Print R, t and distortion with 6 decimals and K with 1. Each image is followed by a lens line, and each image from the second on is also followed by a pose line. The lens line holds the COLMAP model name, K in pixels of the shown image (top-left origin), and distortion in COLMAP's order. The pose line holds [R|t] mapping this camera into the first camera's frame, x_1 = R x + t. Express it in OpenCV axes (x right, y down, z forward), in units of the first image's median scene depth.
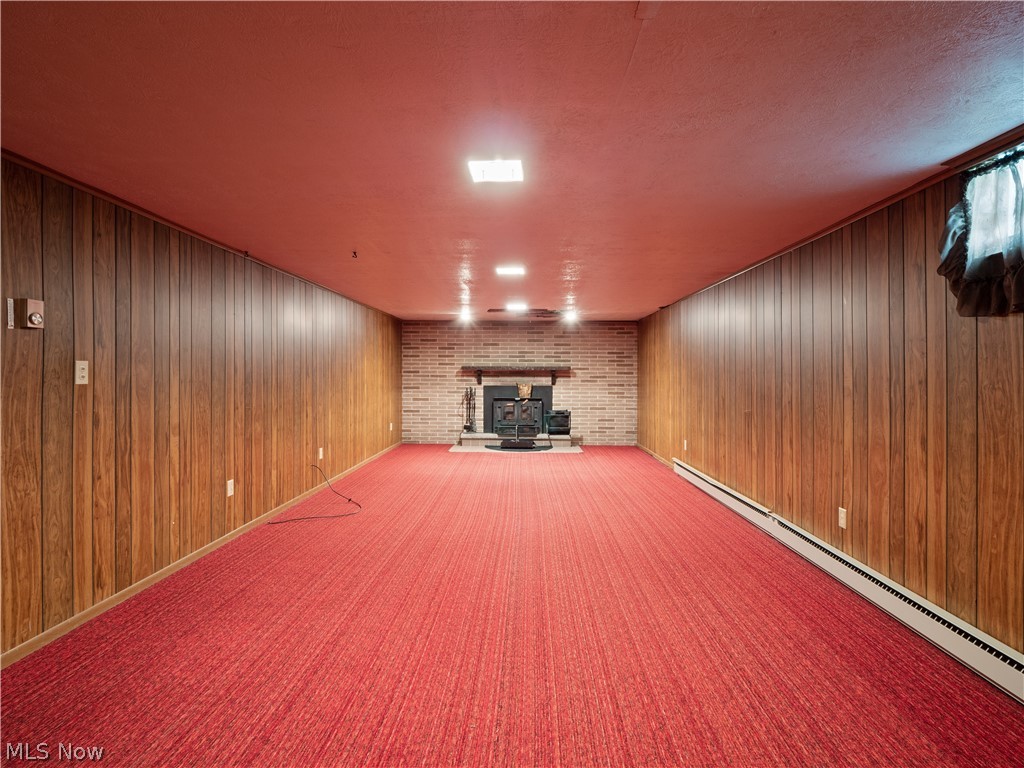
lens RADIAL K [[508.1, 0, 511.3], [0, 508.1, 374.8], [0, 0, 1]] dist [-0.015034, -0.000720]
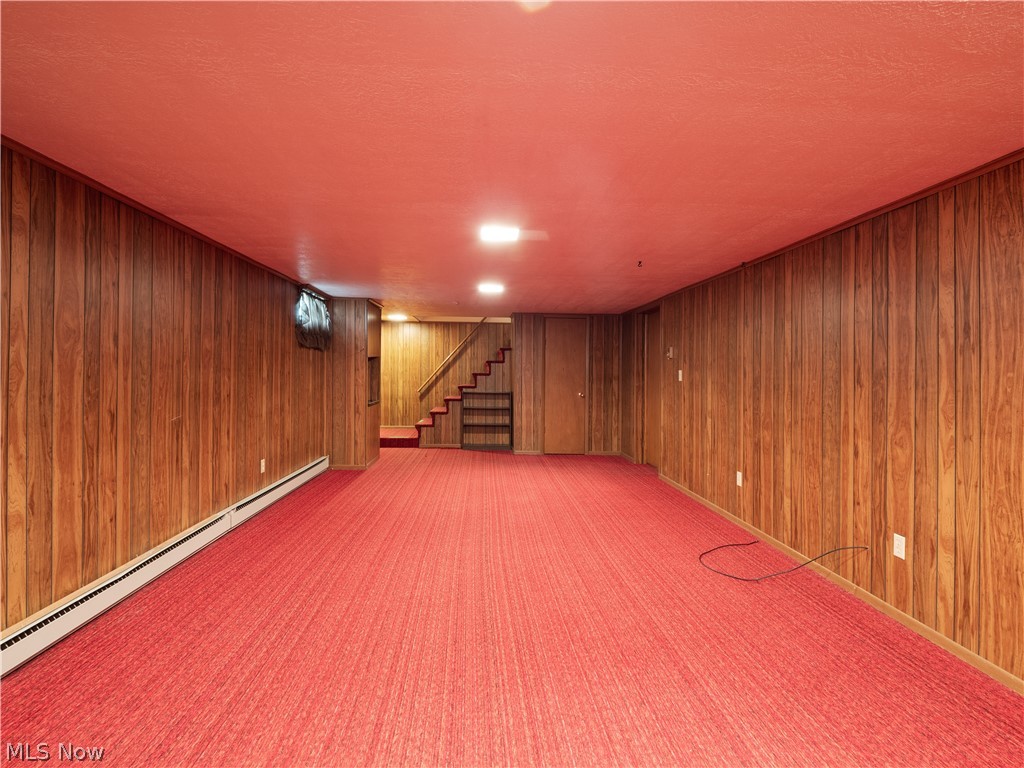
lens RADIAL K [[508.1, 0, 511.0], [0, 508.1, 375.1], [0, 0, 1]] dist [-0.015034, -0.000720]
pose [[-0.995586, -0.019088, -0.091891, 0.057675], [-0.020039, 0.999755, 0.009437, -0.008206], [0.091689, 0.011237, -0.995724, 1.956436]]
